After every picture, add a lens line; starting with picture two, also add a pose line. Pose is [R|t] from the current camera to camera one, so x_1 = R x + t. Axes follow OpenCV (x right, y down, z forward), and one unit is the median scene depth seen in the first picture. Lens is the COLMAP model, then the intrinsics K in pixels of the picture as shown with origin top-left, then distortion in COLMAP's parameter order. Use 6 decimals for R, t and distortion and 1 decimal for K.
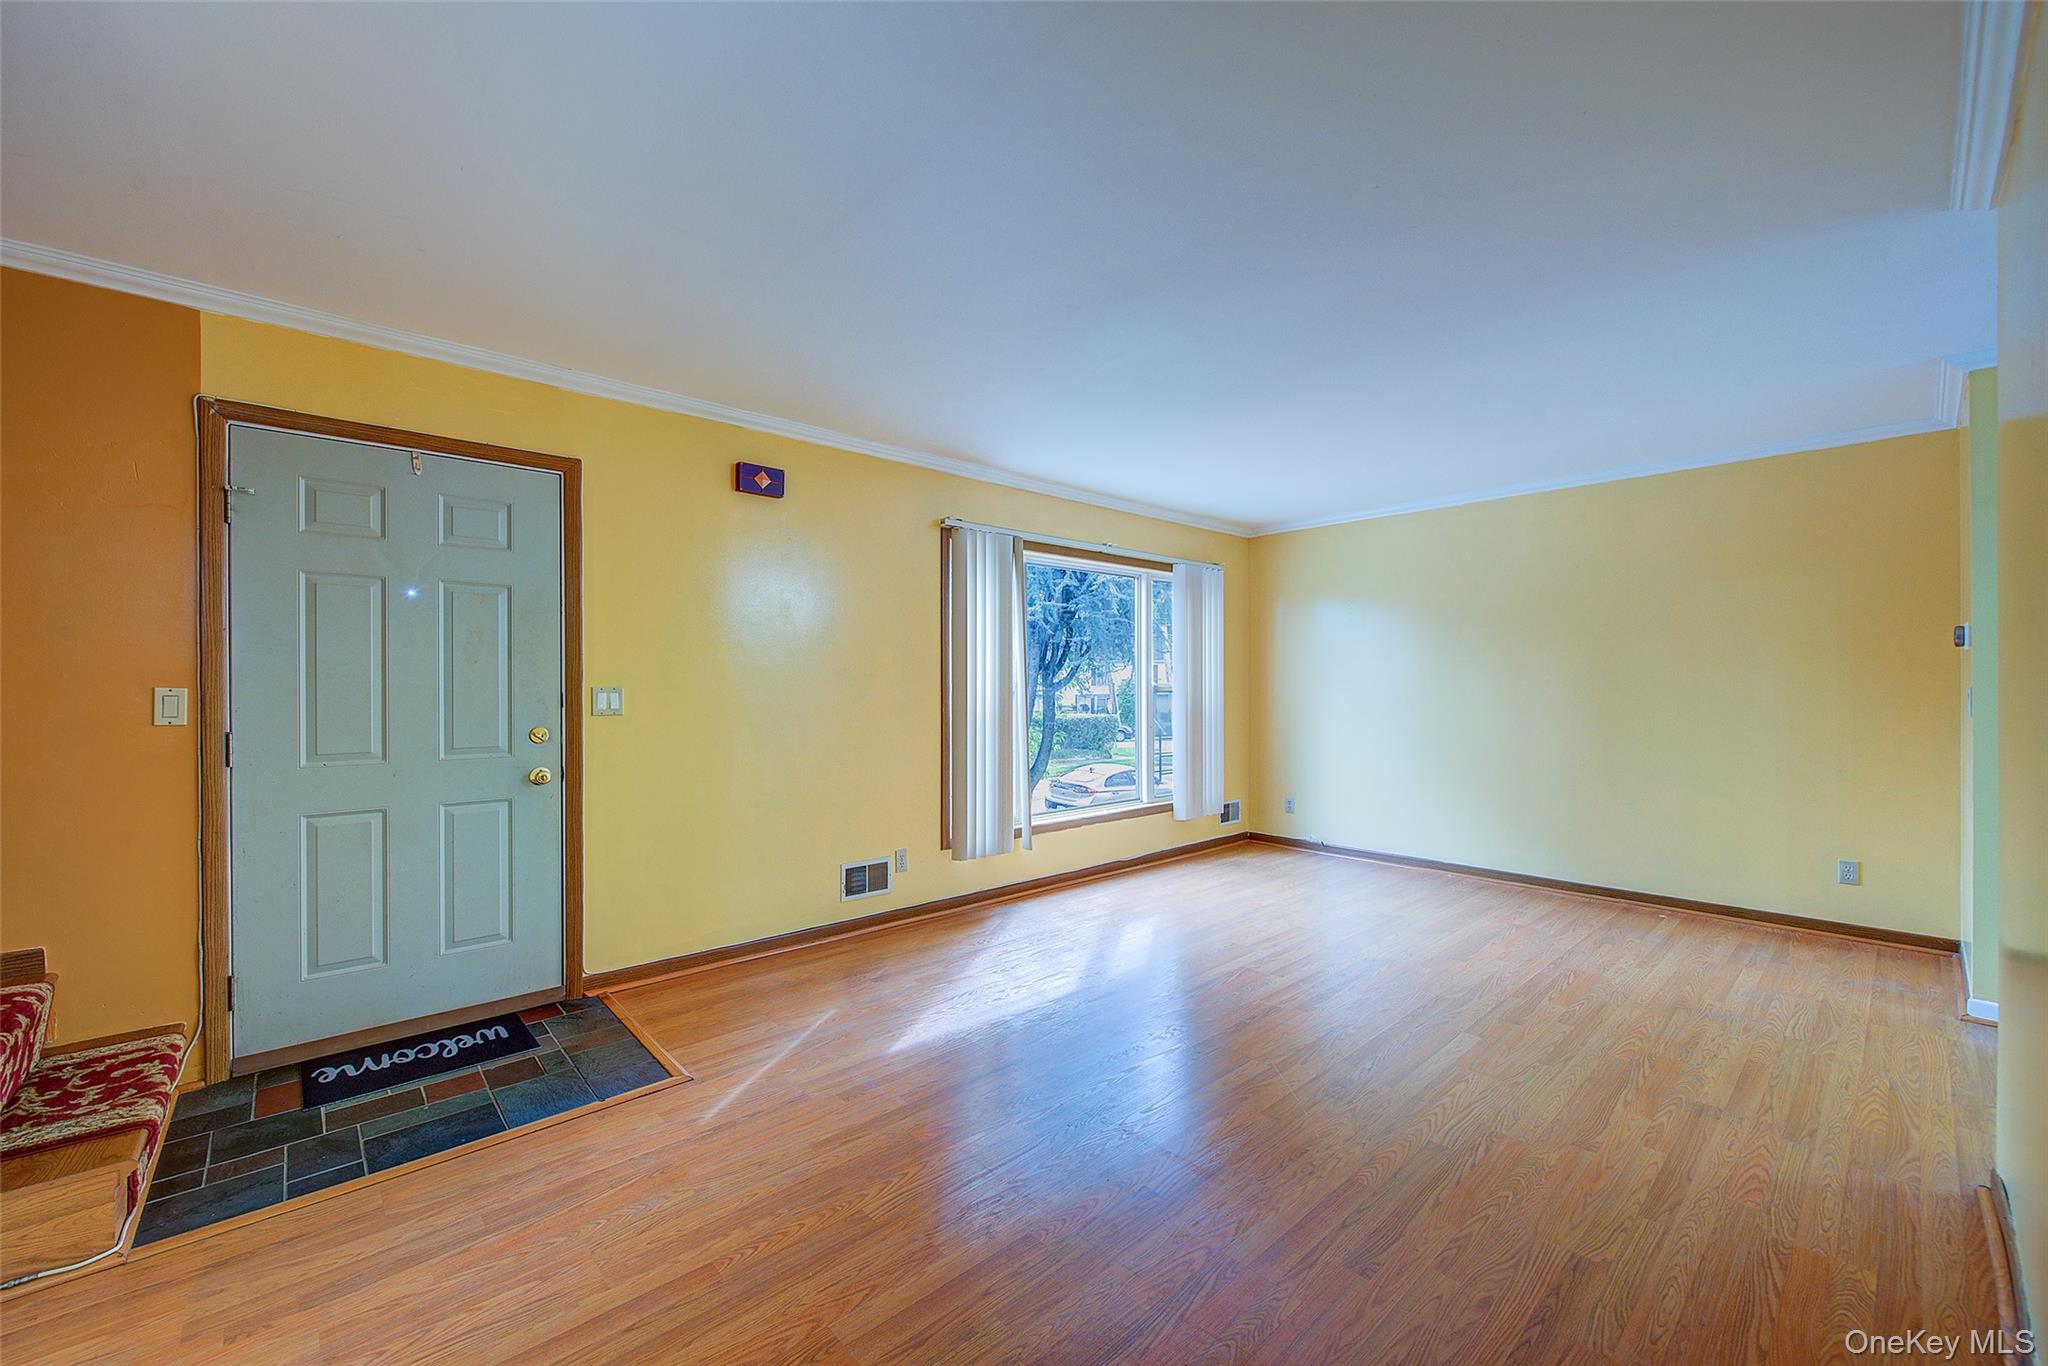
lens RADIAL K [[808.8, 0, 1032.5], [0, 808.8, 685.9], [0, 0, 1]] dist [-0.001509, -0.000419]
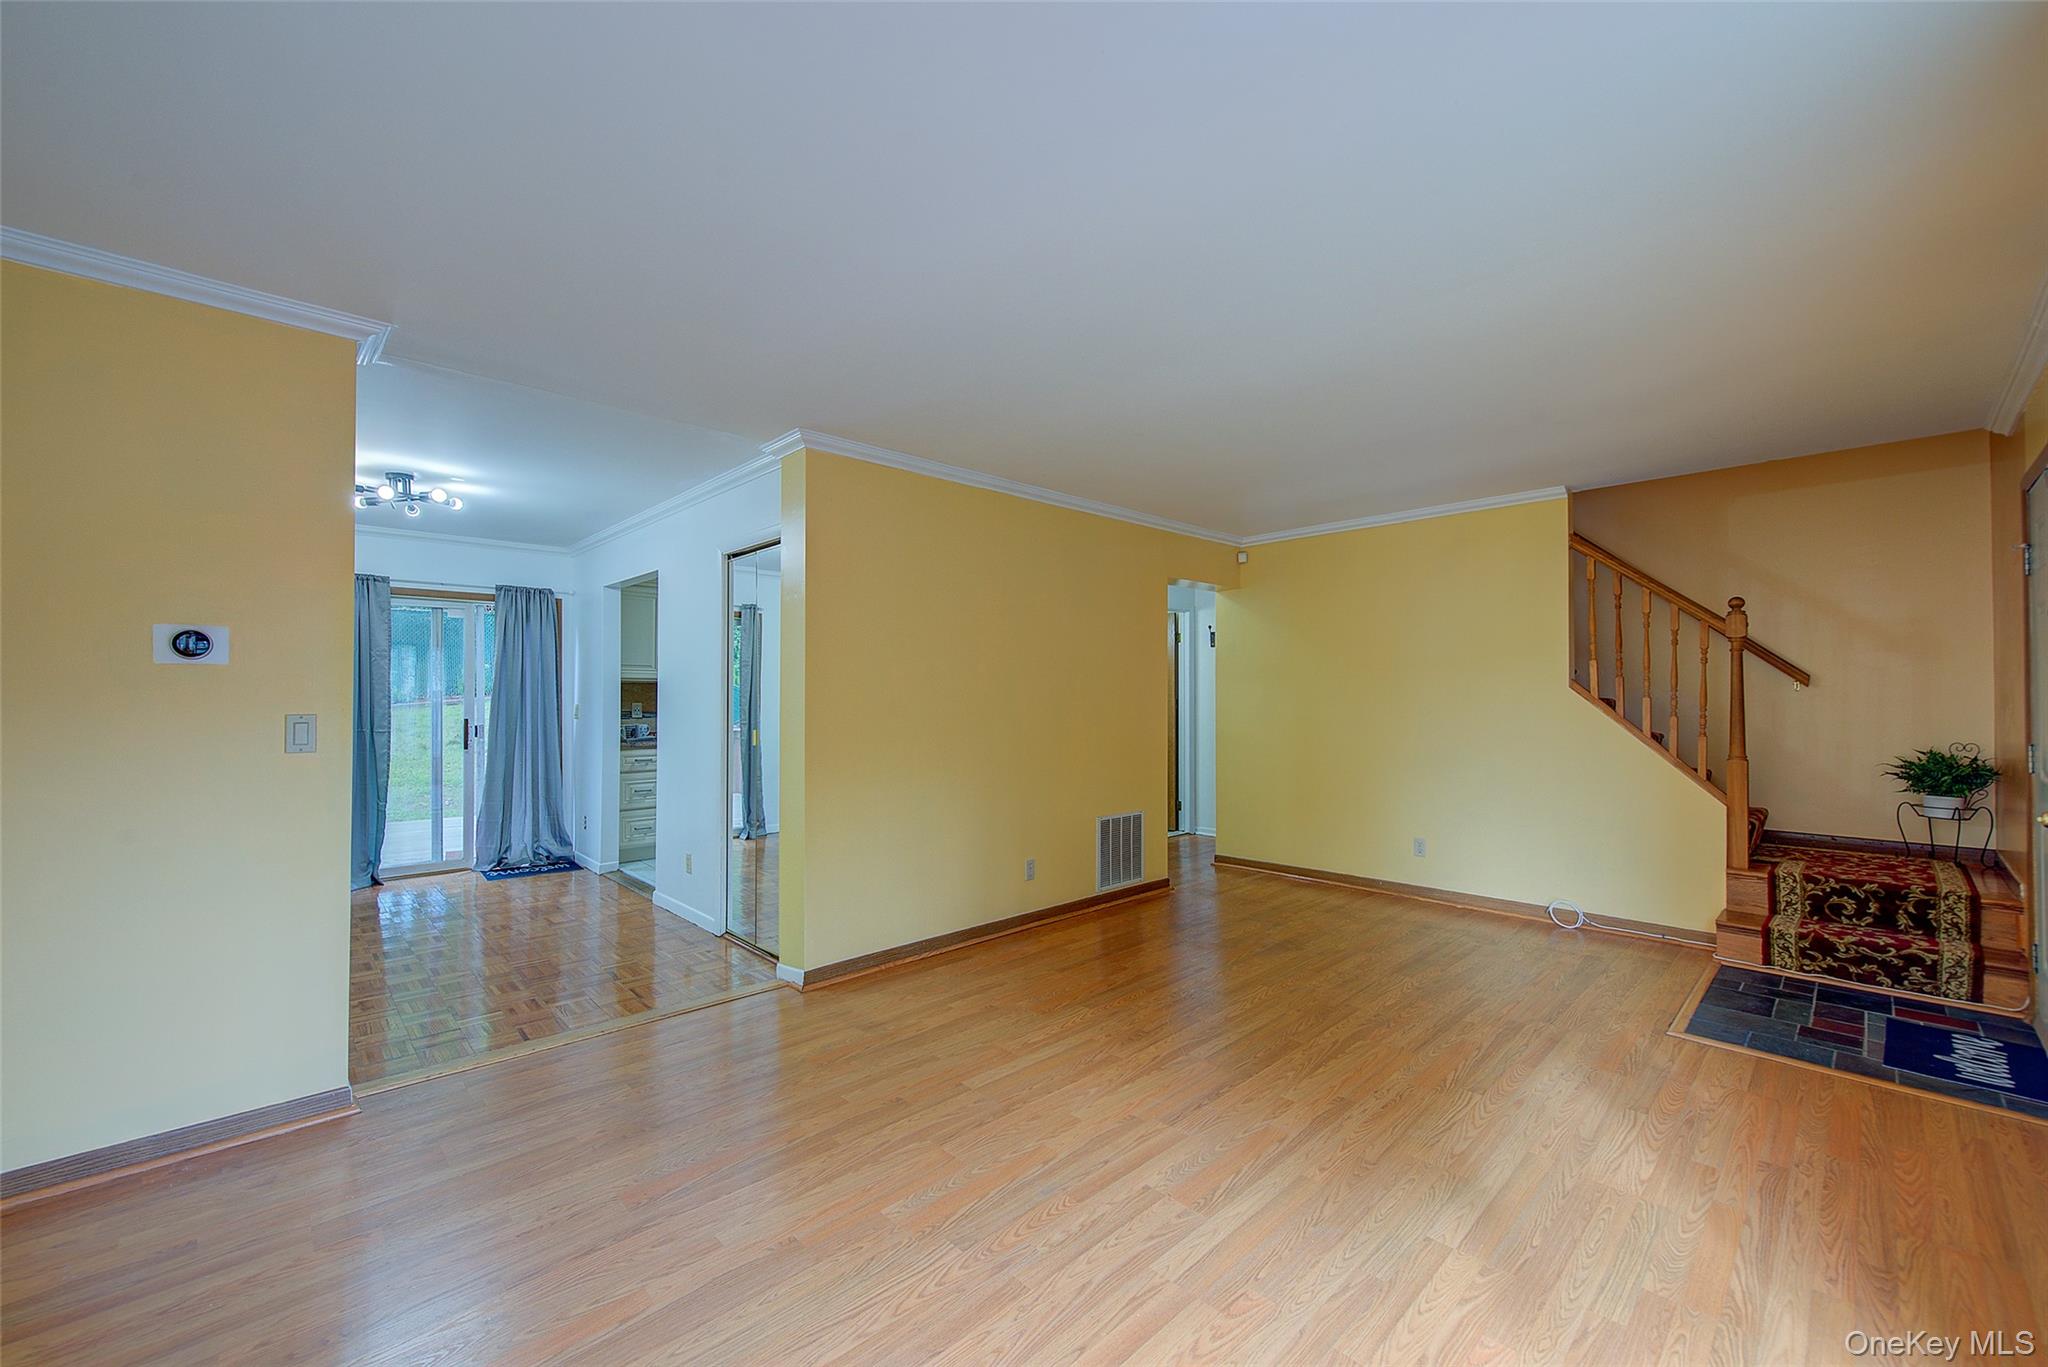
lens RADIAL K [[808.8, 0, 1032.5], [0, 808.8, 686.4], [0, 0, 1]] dist [-0.001509, -0.000419]
pose [[-0.999631, 0.001225, -0.027133, 0.377182], [0.001523, 0.999939, -0.010969, -0.013485], [0.027118, -0.011006, -0.999572, 1.482966]]
